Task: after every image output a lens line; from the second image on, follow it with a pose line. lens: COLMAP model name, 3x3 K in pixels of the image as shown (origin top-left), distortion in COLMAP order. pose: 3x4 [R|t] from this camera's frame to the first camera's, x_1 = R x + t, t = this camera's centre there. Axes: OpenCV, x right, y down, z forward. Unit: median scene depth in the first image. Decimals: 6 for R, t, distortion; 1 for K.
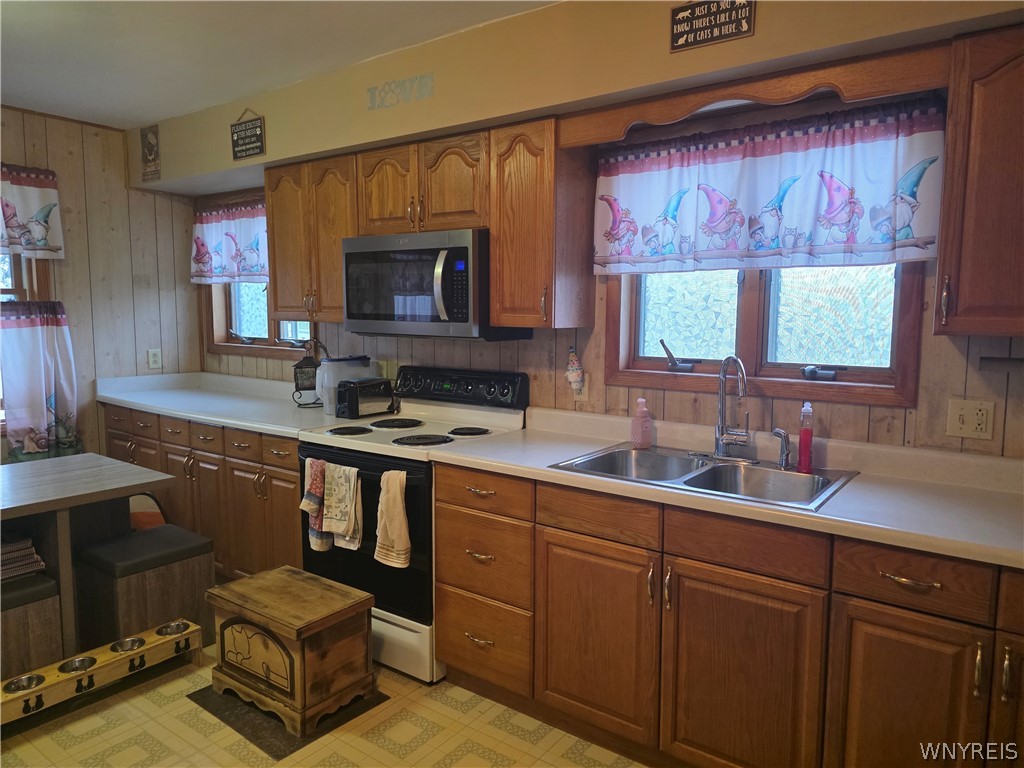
lens RADIAL K [[682.8, 0, 508.6], [0, 682.8, 380.7], [0, 0, 1]] dist [0.065408, -0.055315]
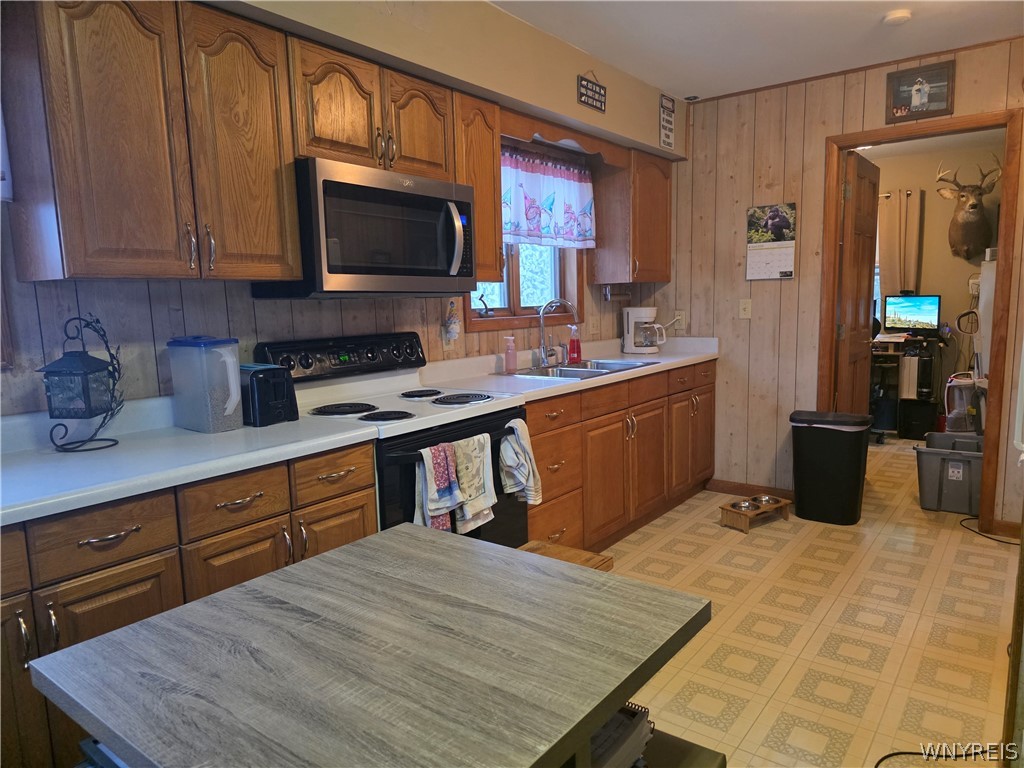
lens RADIAL K [[696.5, 0, 514.4], [0, 696.5, 418.7], [0, 0, 1]] dist [0.008423, -0.000659]
pose [[0.012165, -0.173960, 0.984678, -1.191768], [0.125081, 0.977280, 0.171108, -0.049680], [-0.992072, 0.121083, 0.033647, 0.963419]]
